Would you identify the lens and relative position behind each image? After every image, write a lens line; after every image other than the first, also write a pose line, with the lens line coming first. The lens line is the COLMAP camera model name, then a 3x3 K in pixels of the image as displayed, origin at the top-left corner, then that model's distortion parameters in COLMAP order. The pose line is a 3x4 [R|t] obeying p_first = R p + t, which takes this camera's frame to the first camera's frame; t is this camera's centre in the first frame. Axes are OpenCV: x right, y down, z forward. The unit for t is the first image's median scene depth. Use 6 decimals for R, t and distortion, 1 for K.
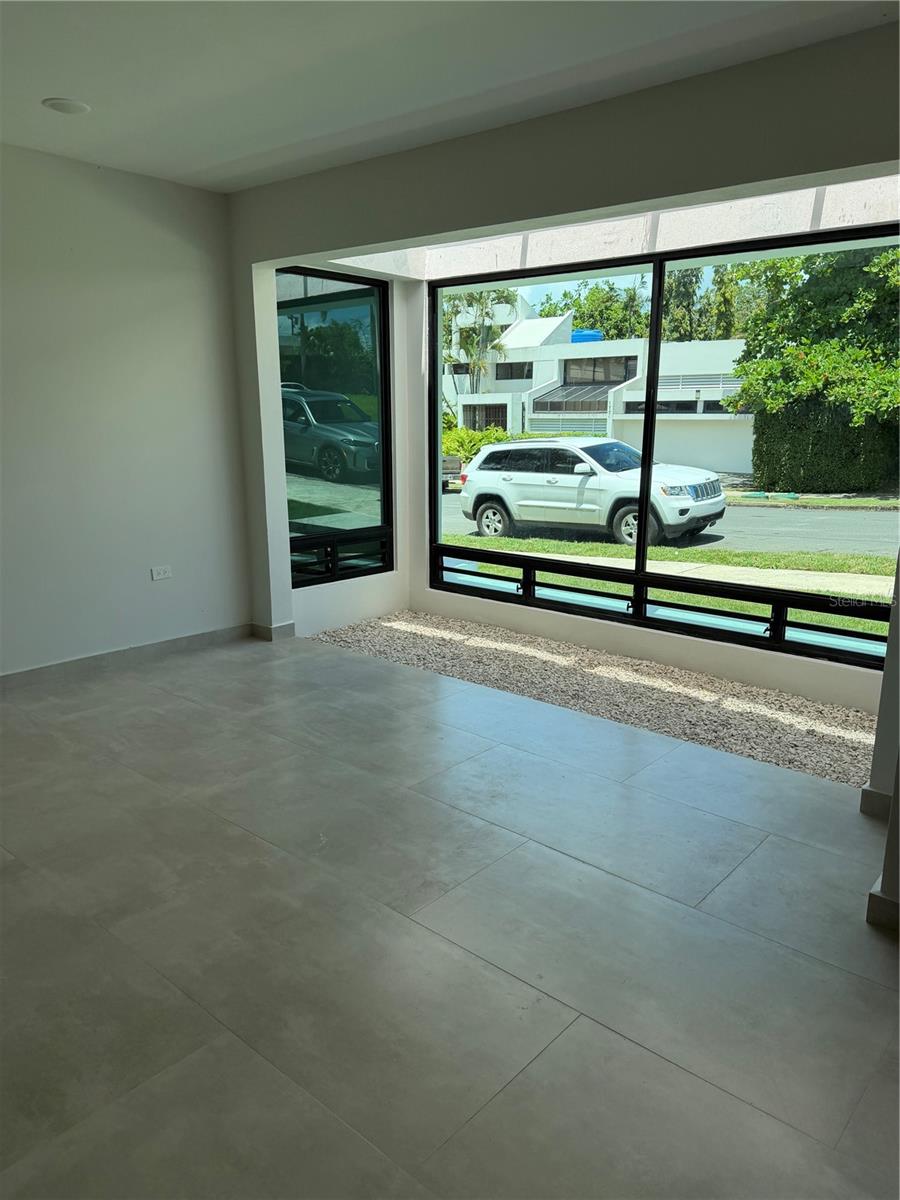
lens RADIAL K [[837.9, 0, 442.7], [0, 837.9, 602.0], [0, 0, 1]] dist [0.143890, -0.233778]
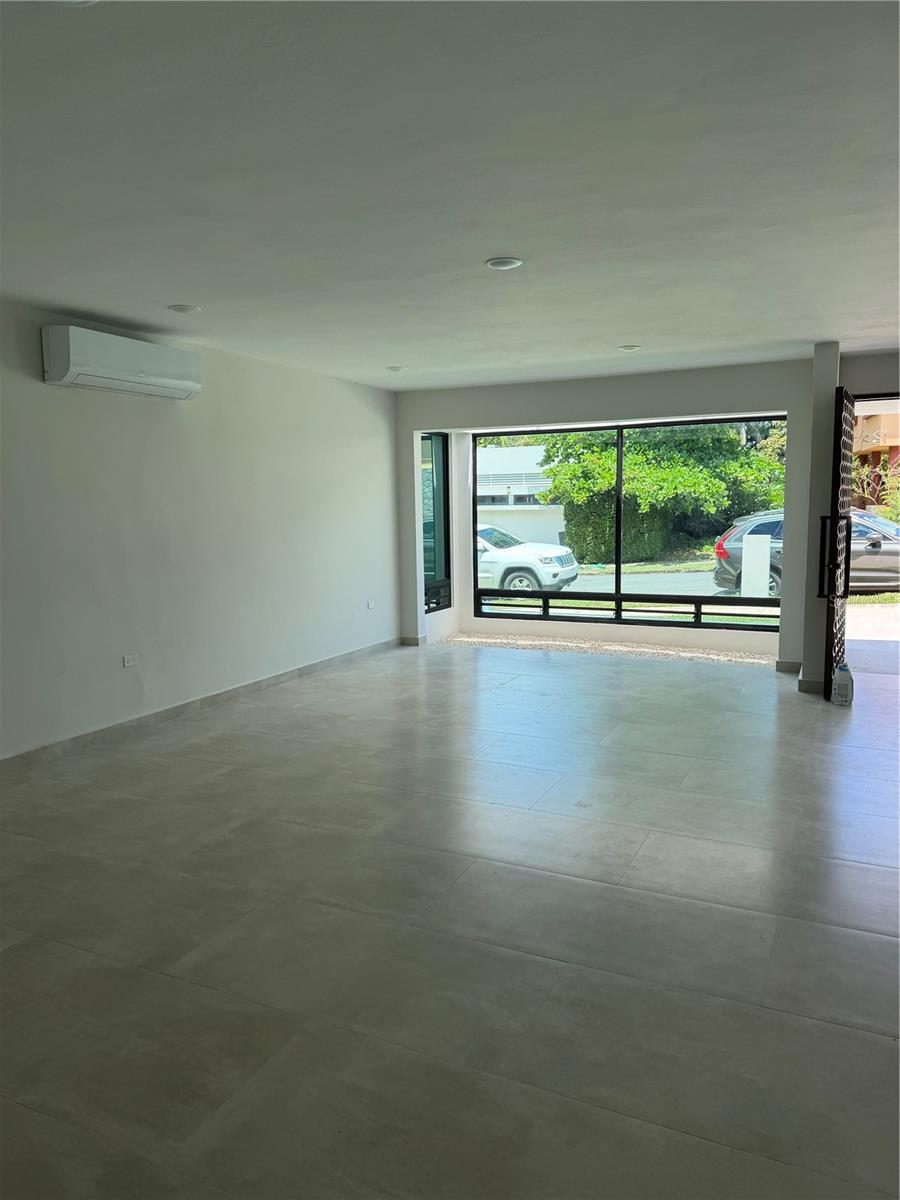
lens RADIAL K [[837.9, 0, 442.7], [0, 837.9, 602.0], [0, 0, 1]] dist [0.143890, -0.233778]
pose [[0.964664, -0.052648, 0.258168, -0.161647], [0.079756, 0.992212, -0.095674, 0.034281], [-0.251120, 0.112884, 0.961351, -0.170303]]
